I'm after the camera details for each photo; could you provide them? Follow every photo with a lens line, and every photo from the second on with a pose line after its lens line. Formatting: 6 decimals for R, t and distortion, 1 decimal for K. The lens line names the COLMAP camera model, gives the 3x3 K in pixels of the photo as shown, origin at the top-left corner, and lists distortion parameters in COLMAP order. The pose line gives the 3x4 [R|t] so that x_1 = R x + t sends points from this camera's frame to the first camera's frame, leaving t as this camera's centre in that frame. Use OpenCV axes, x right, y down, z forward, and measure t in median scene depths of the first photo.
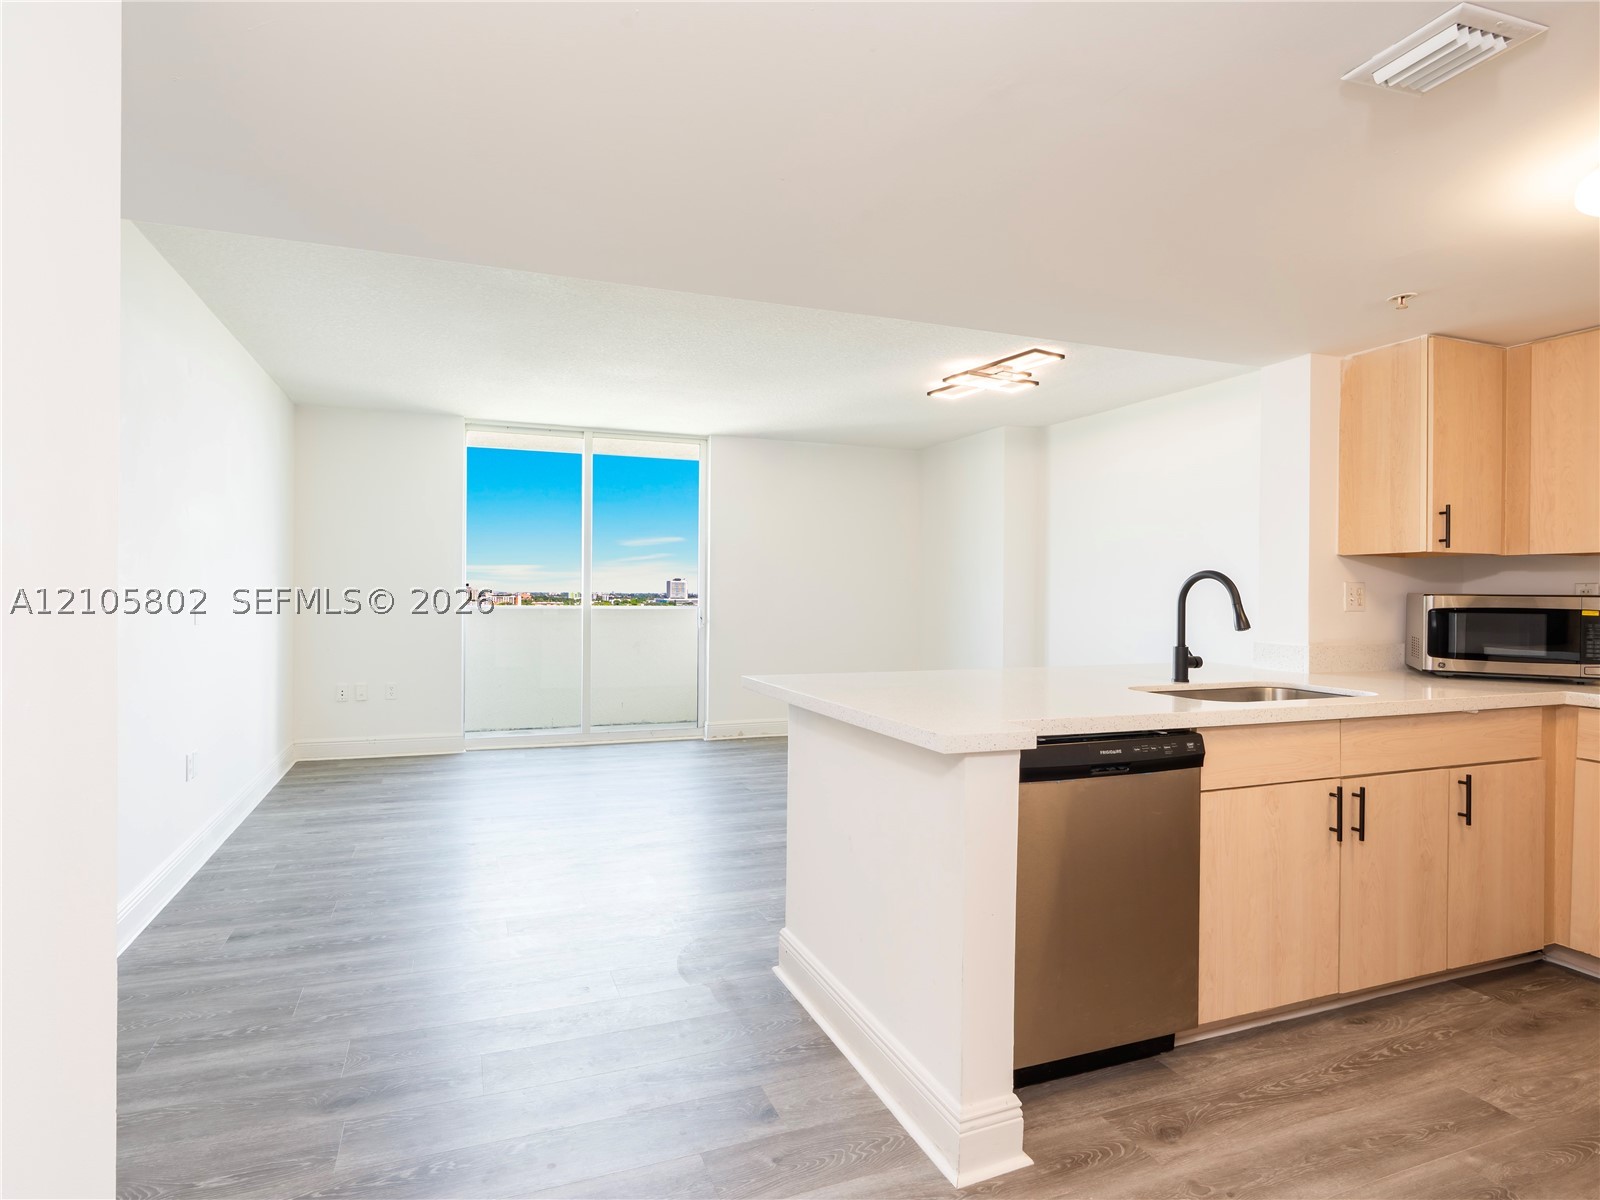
lens RADIAL K [[800.2, 0, 766.7], [0, 800.2, 594.1], [0, 0, 1]] dist [-0.009787, 0.002758]
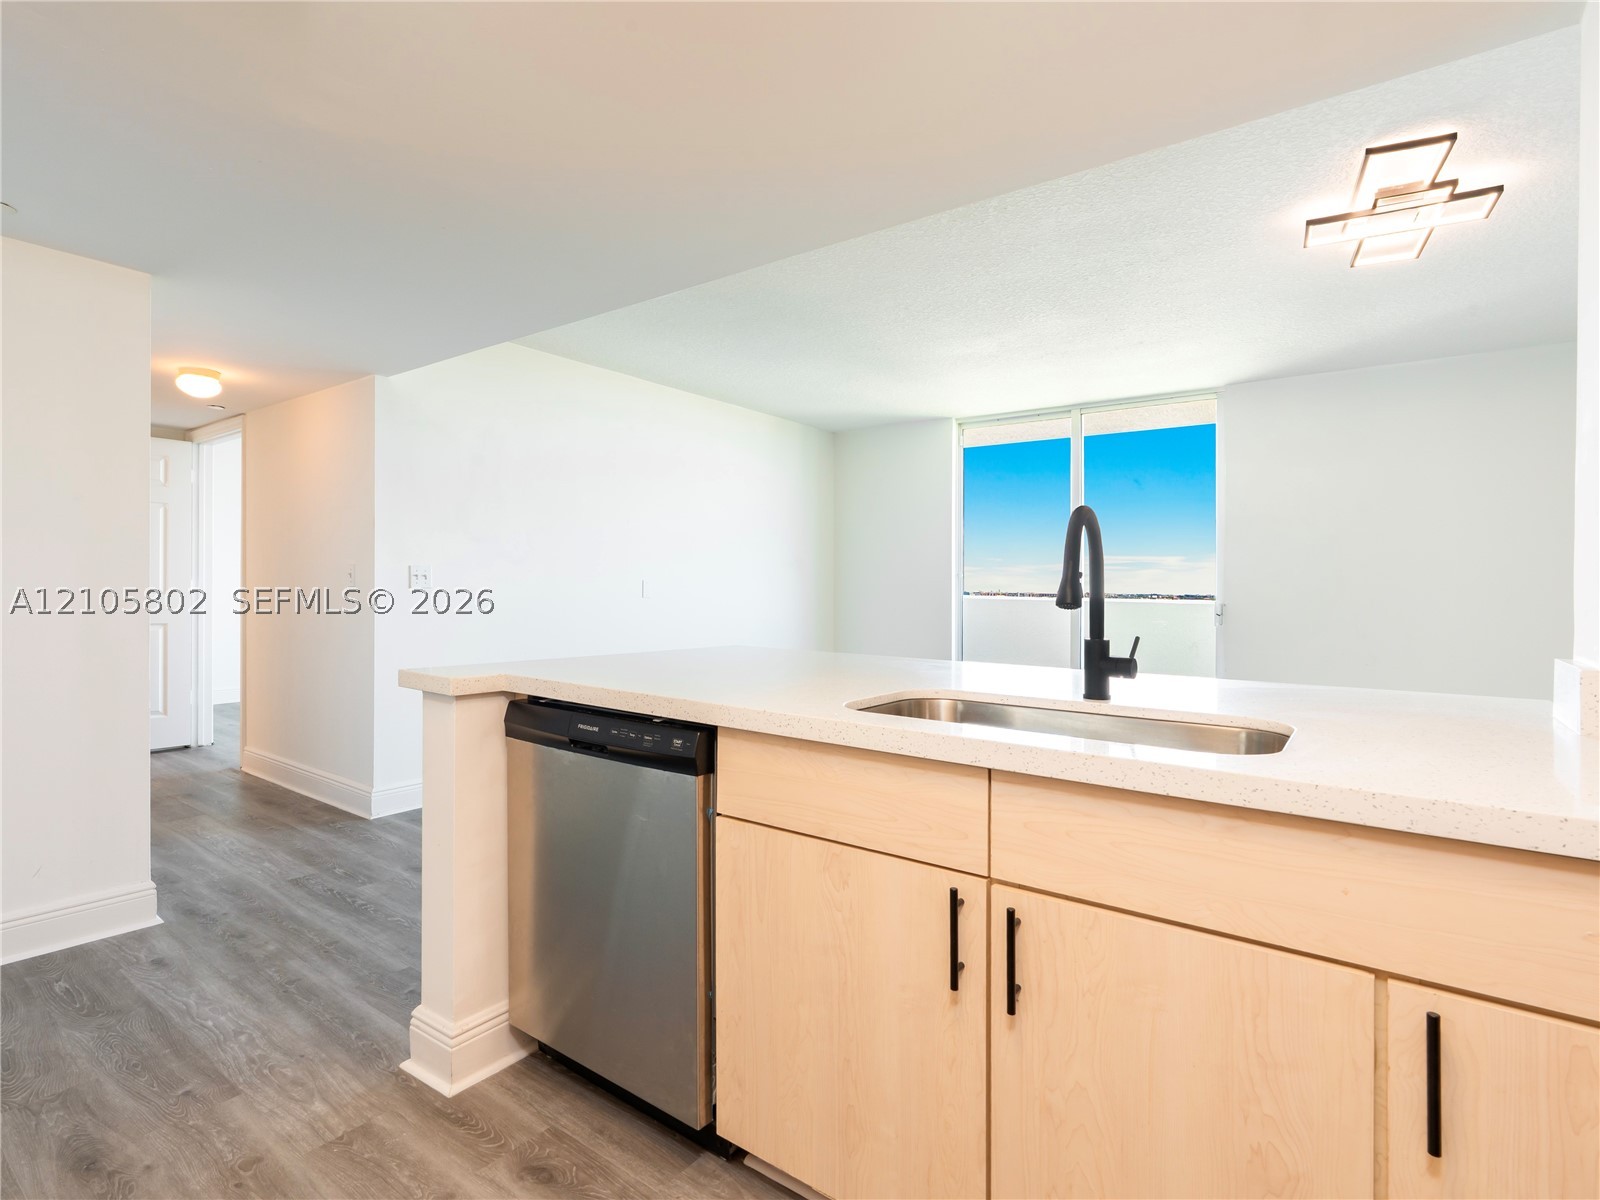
lens RADIAL K [[800.2, 0, 792.4], [0, 800.2, 628.1], [0, 0, 1]] dist [-0.009787, 0.002758]
pose [[0.562235, 0.041907, -0.825915, 0.884434], [-0.017258, 0.999092, 0.038946, 0.039564], [0.826797, -0.007643, 0.562448, 0.498475]]
